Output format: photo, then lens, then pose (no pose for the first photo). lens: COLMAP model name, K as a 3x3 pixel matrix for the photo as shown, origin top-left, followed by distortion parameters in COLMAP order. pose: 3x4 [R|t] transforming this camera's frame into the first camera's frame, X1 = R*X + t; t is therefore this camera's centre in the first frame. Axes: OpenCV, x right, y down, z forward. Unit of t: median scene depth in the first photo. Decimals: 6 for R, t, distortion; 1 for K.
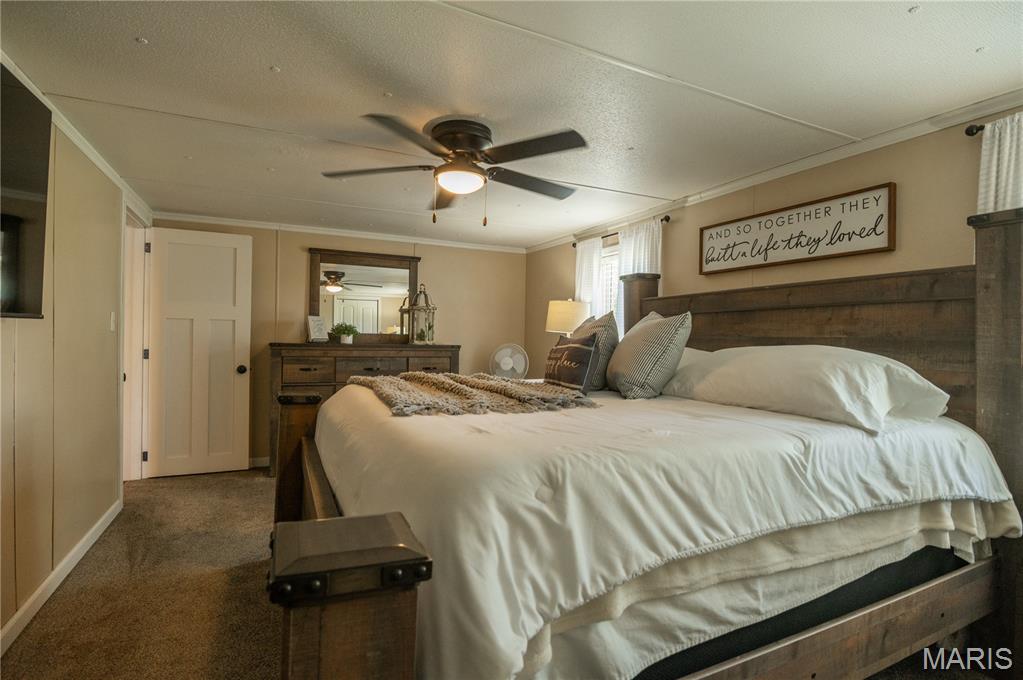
lens RADIAL K [[505.7, 0, 506.1], [0, 505.7, 343.0], [0, 0, 1]] dist [-0.018145, -0.000388]
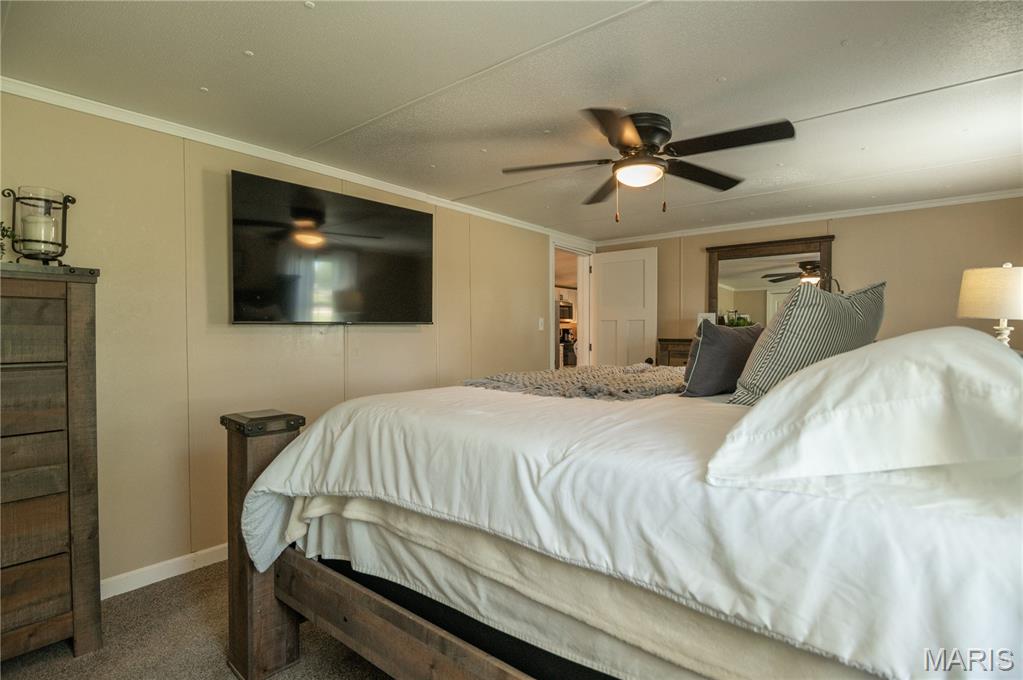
lens RADIAL K [[505.7, 0, 506.1], [0, 505.7, 343.0], [0, 0, 1]] dist [-0.018145, -0.000388]
pose [[0.415915, 0.001675, -0.909402, 1.222236], [-0.001128, 0.999998, 0.001327, 0.026965], [0.909403, 0.000474, 0.415916, 0.572890]]
